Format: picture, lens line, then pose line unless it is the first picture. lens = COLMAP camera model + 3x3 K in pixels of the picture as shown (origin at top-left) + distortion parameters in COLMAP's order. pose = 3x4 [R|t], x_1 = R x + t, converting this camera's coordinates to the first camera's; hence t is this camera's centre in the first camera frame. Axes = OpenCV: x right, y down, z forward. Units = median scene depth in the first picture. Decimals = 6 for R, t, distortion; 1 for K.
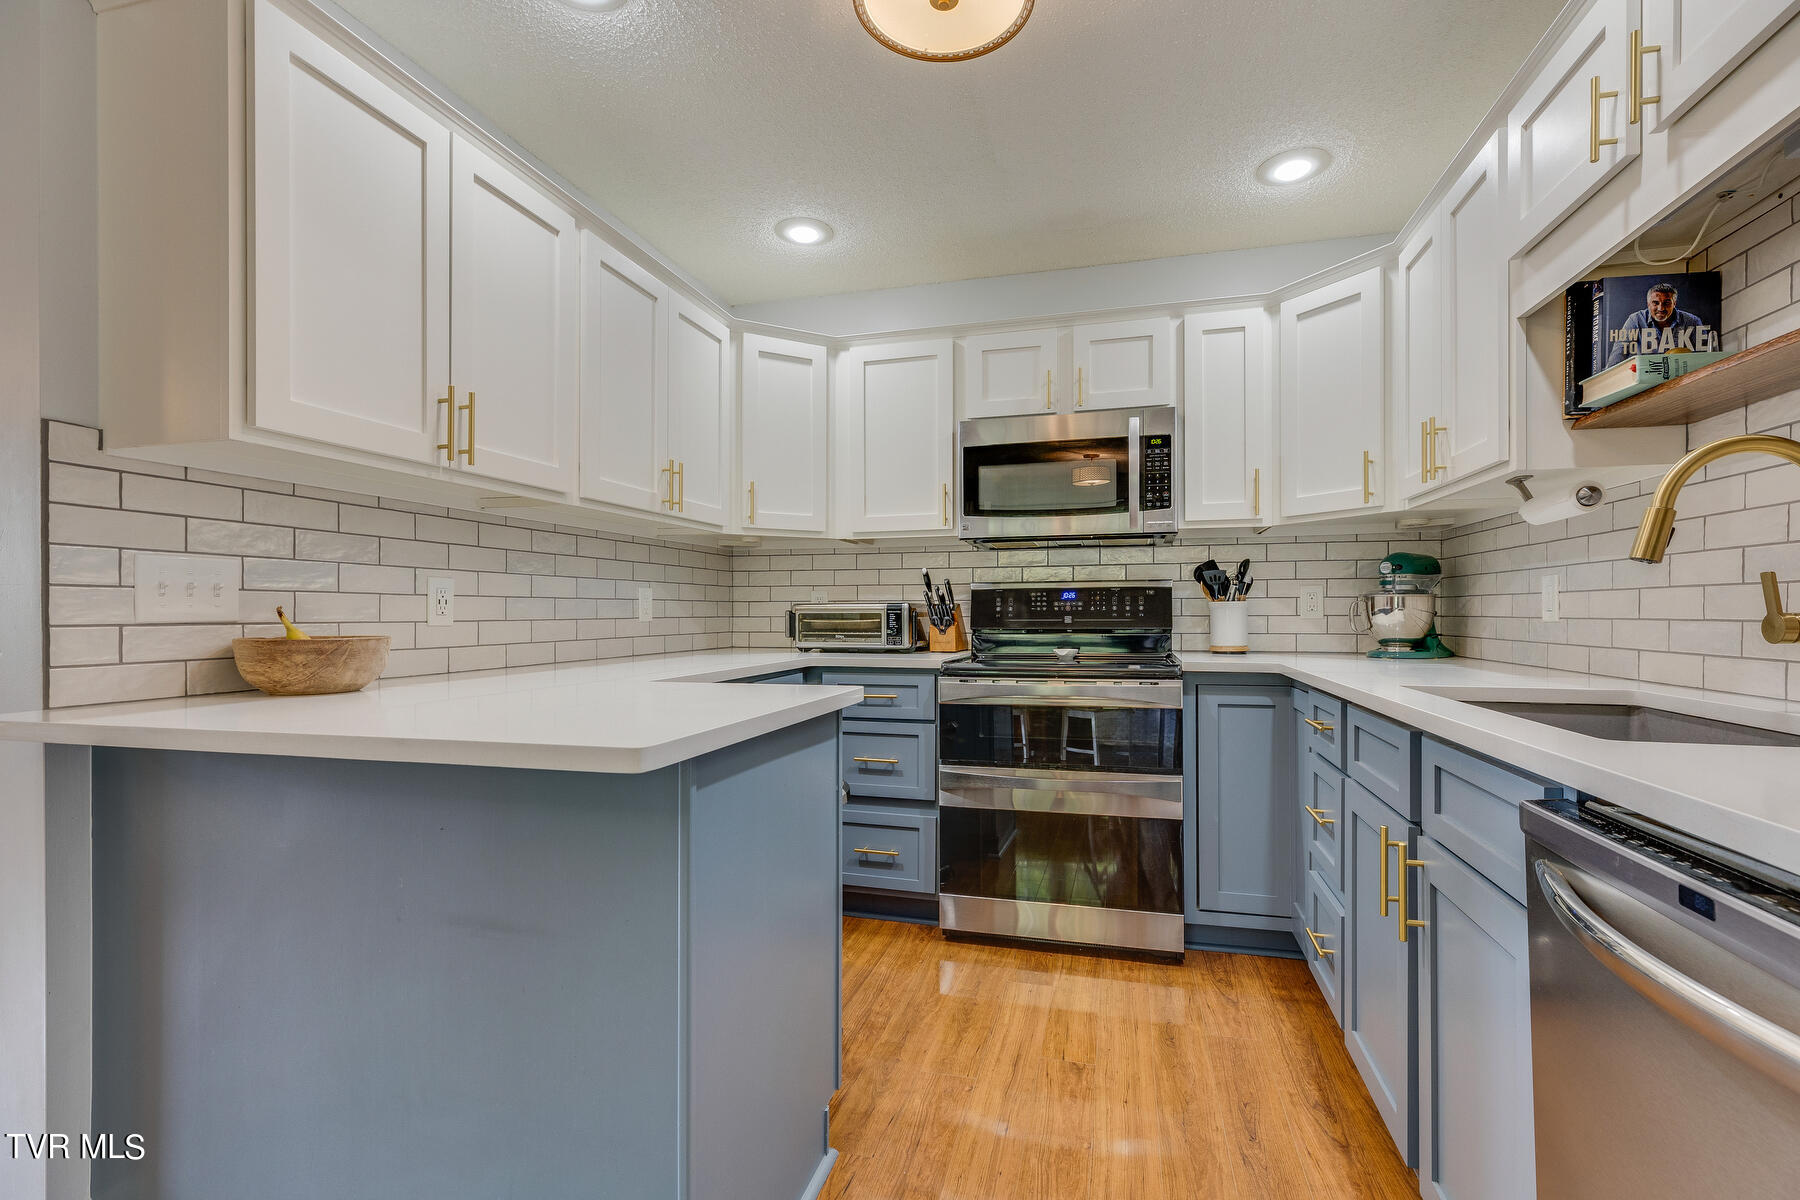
lens RADIAL K [[806.2, 0, 902.2], [0, 806.2, 613.7], [0, 0, 1]] dist [0.002318, -0.000272]
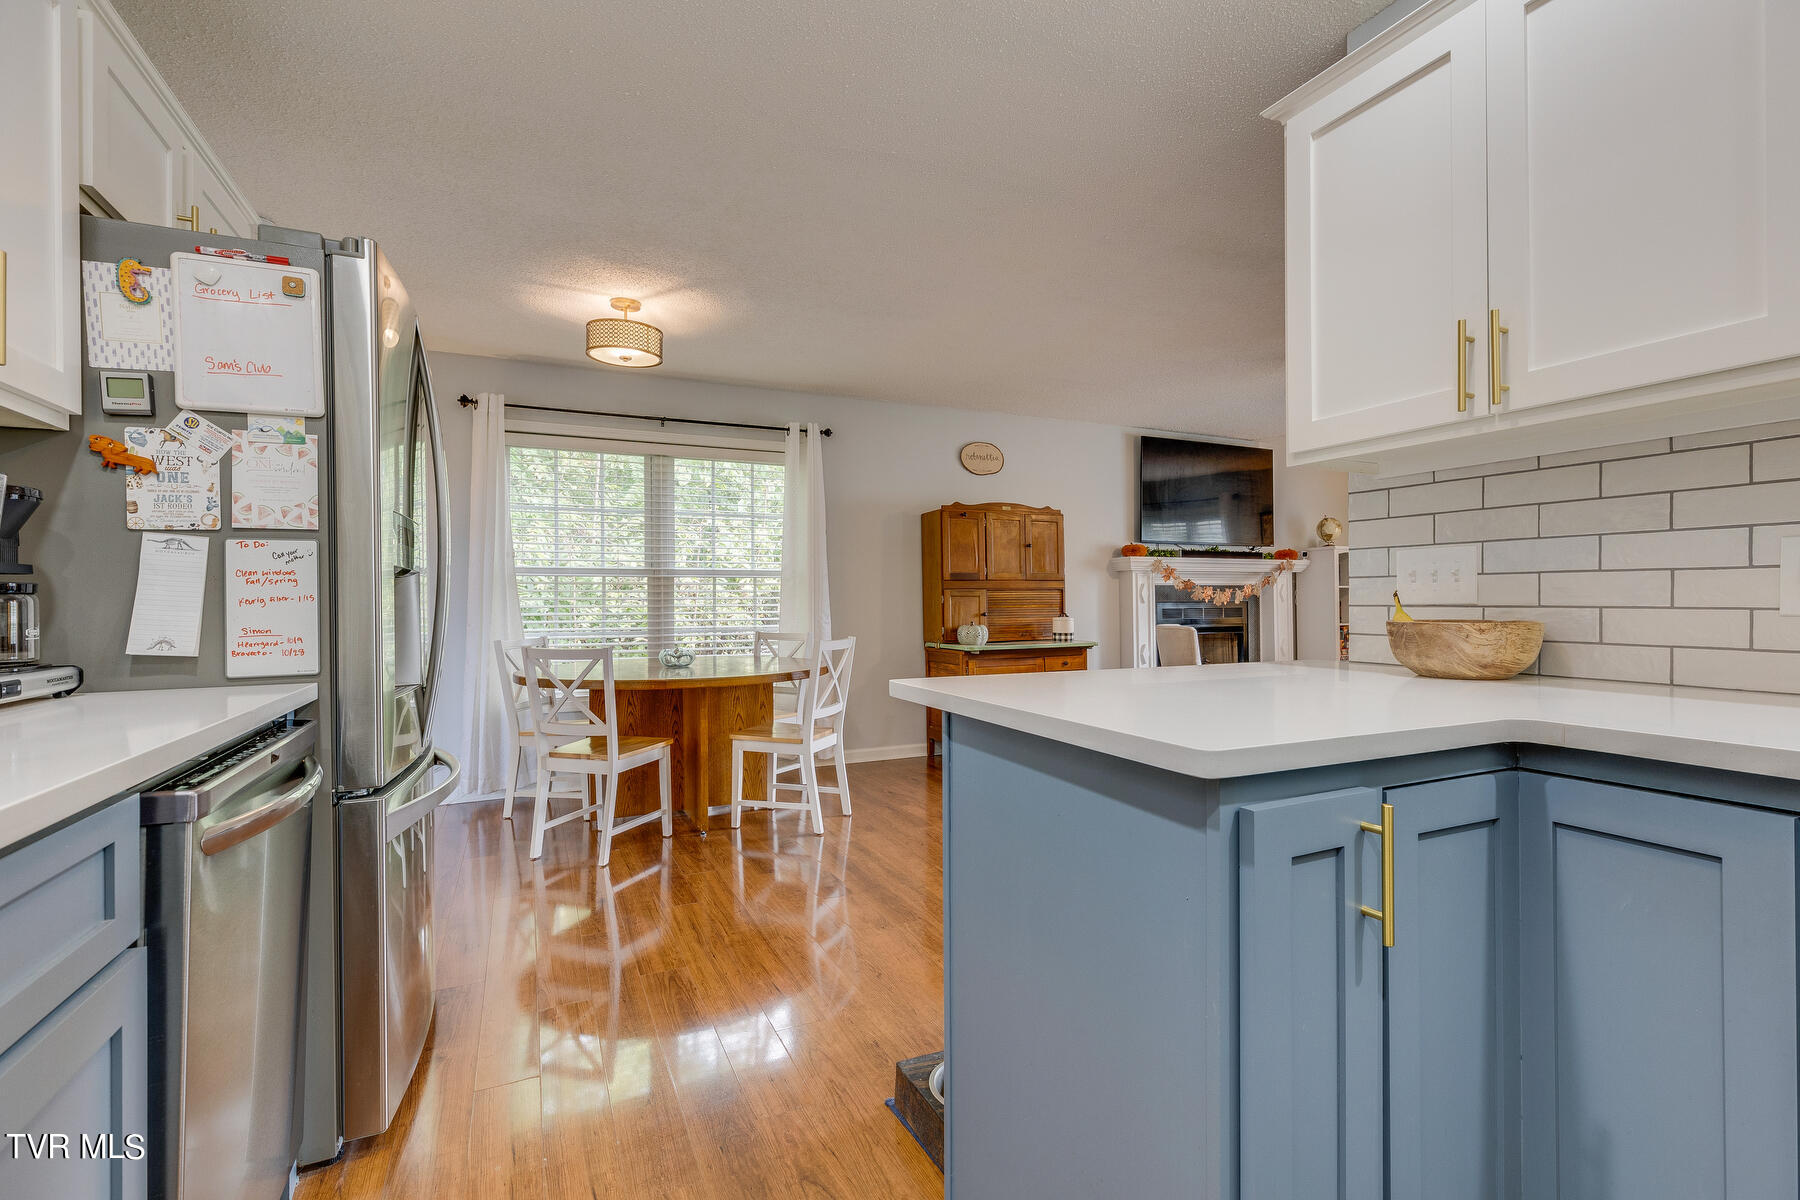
lens RADIAL K [[820.4, 0, 907.3], [0, 820.4, 604.5], [0, 0, 1]] dist [0.000954, 0.000006]
pose [[-0.761867, 0.002970, -0.647727, 0.578112], [-0.000497, 0.999987, 0.005170, 0.006043], [0.647734, 0.004261, -0.761855, 1.772093]]
